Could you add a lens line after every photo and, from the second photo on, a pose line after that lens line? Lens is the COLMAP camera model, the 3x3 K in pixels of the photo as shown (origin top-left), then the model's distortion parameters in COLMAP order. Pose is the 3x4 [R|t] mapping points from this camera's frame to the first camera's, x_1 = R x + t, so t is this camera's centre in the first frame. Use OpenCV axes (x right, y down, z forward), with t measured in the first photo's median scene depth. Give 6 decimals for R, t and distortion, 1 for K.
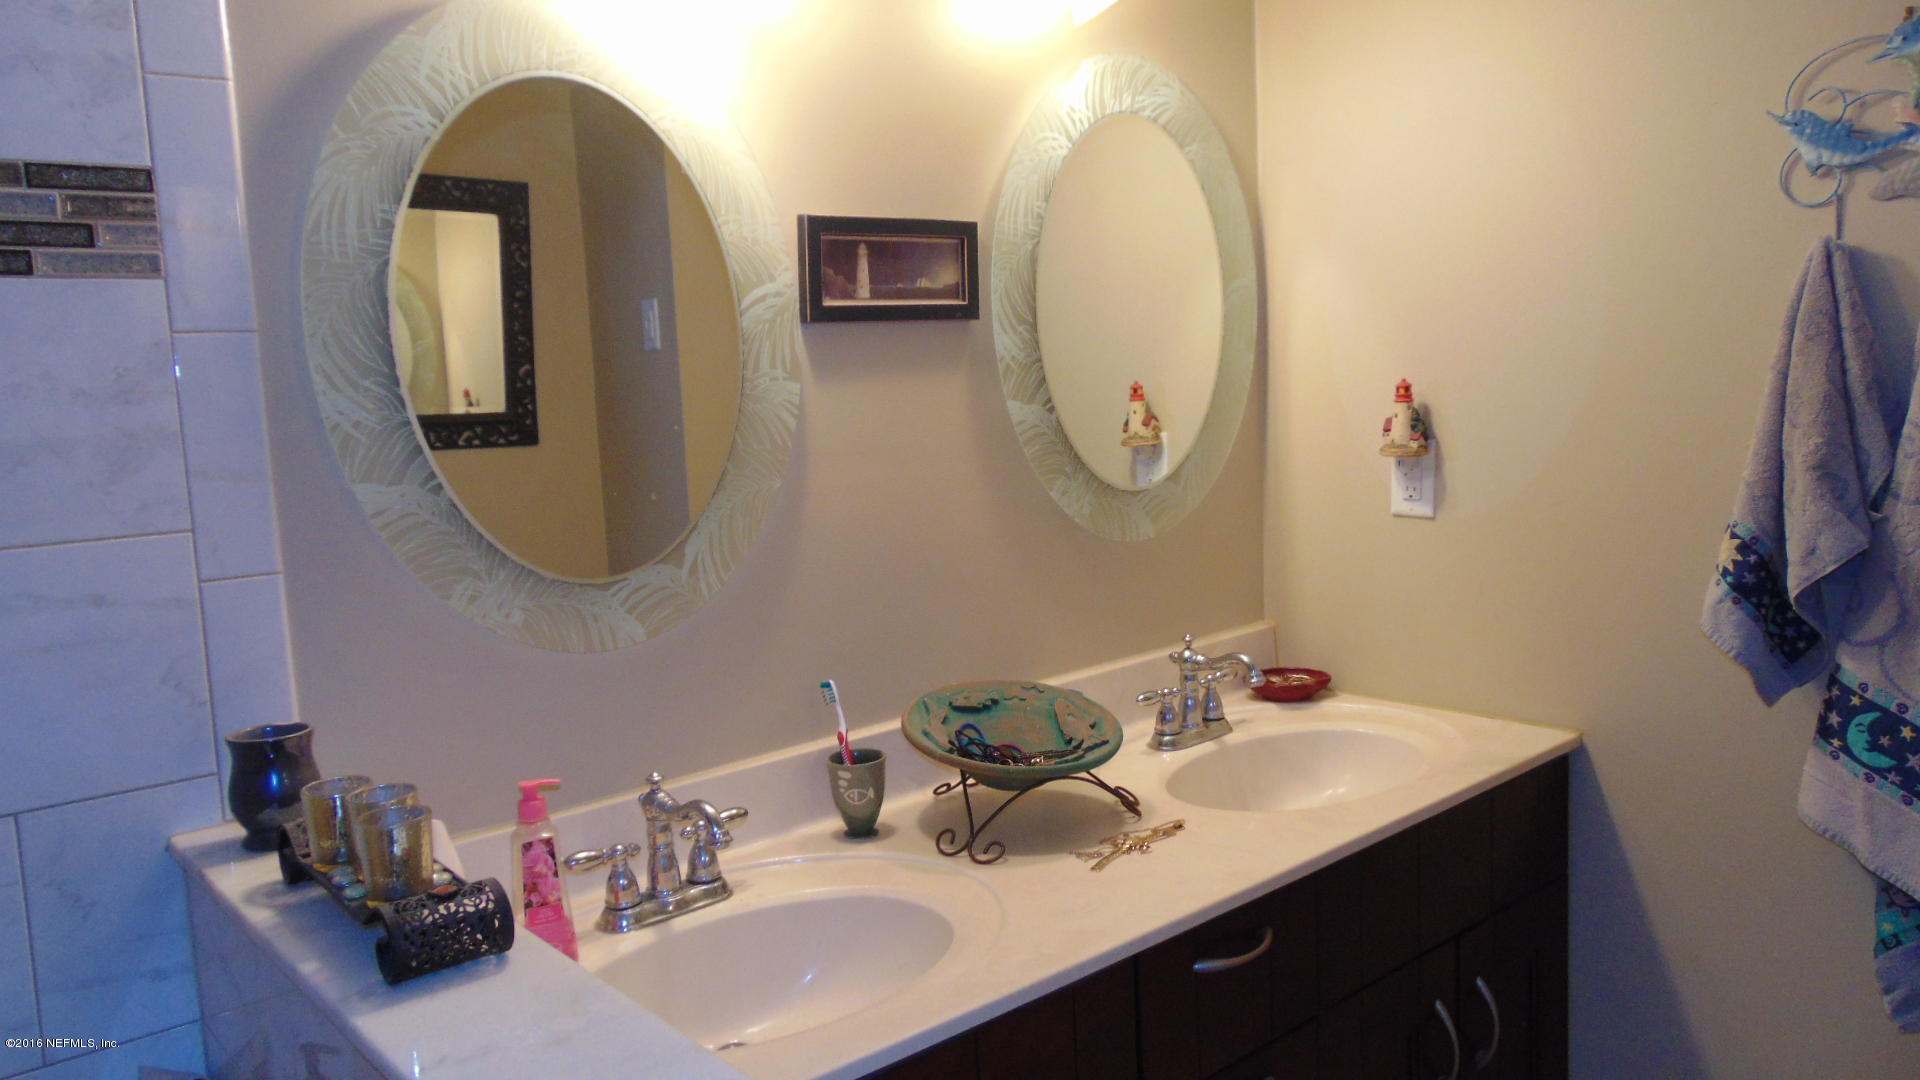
lens RADIAL K [[1435.2, 0, 960.0], [0, 1435.2, 540.0], [0, 0, 1]] dist [-0.042390, 0.045345]
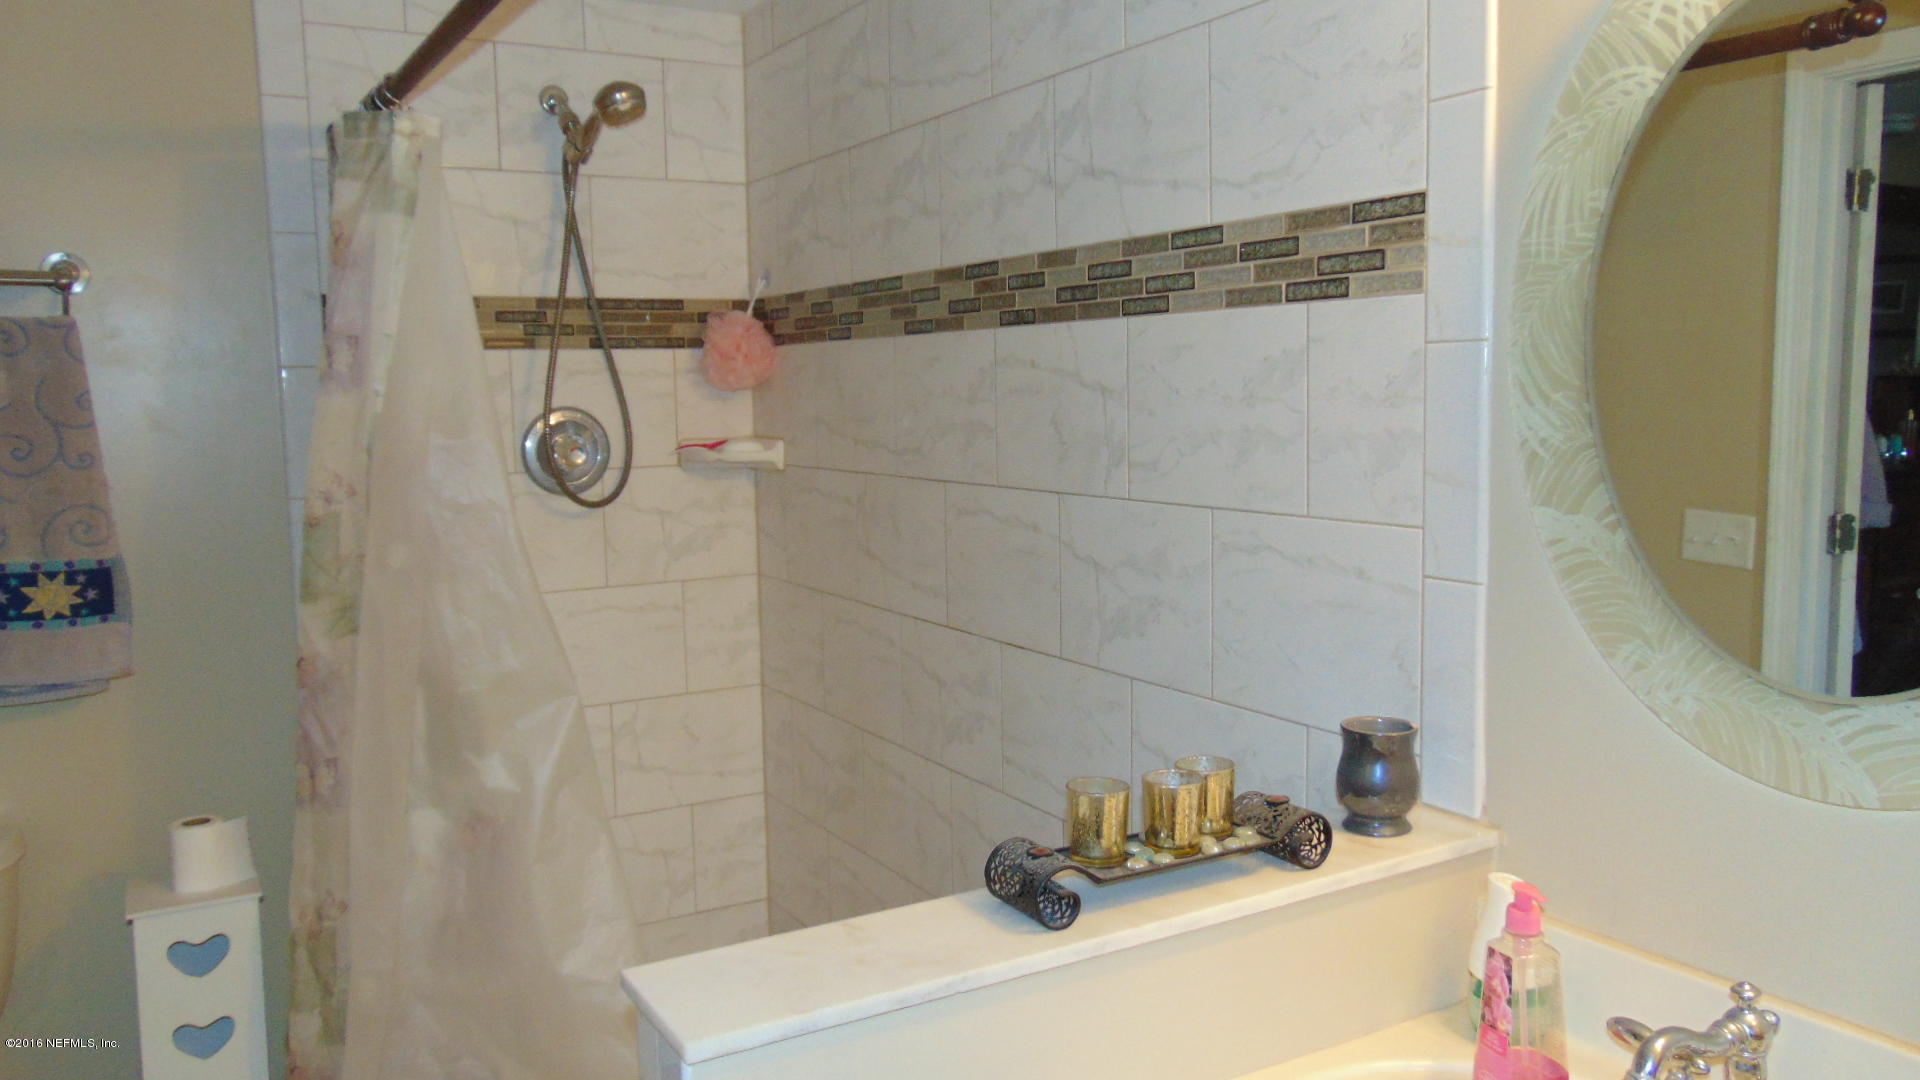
lens RADIAL K [[1435.2, 0, 960.0], [0, 1435.2, 540.0], [0, 0, 1]] dist [-0.042390, 0.045345]
pose [[-0.206209, 0.151316, -0.966738, 0.550210], [-0.085579, 0.981396, 0.171864, -0.146059], [0.974759, 0.118173, -0.189423, 0.828864]]
